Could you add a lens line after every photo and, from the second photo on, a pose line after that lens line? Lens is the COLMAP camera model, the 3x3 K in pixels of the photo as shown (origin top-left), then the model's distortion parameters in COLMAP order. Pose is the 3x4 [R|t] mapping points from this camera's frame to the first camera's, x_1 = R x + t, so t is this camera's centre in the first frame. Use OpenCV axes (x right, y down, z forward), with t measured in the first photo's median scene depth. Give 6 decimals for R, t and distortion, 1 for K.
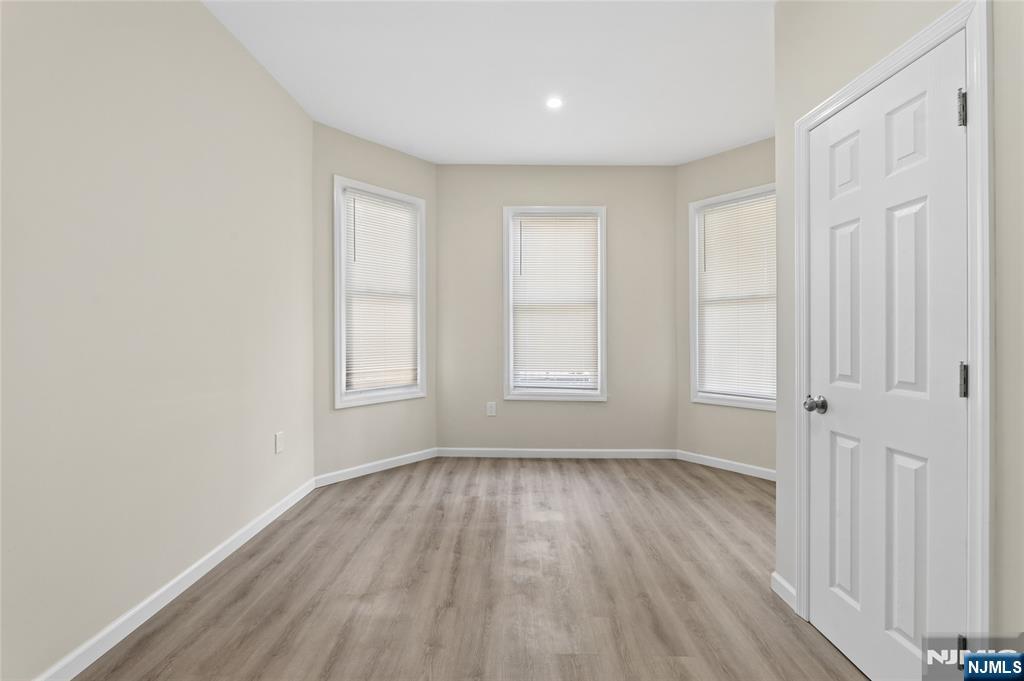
lens RADIAL K [[431.3, 0, 510.8], [0, 431.3, 311.0], [0, 0, 1]] dist [0.000154, -0.000070]
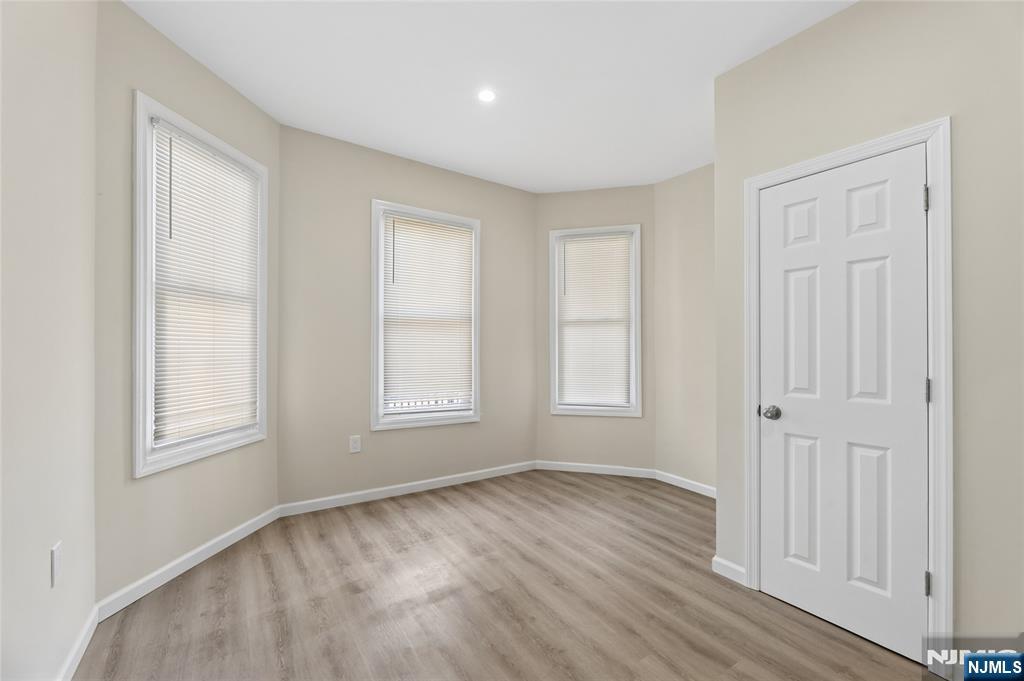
lens RADIAL K [[416.8, 0, 514.9], [0, 416.8, 329.3], [0, 0, 1]] dist [-0.000398, -0.000260]
pose [[0.827473, 0.028178, 0.560798, -0.282022], [-0.032403, 0.999472, -0.002408, 0.002551], [-0.560570, -0.016179, 0.827949, 0.210587]]
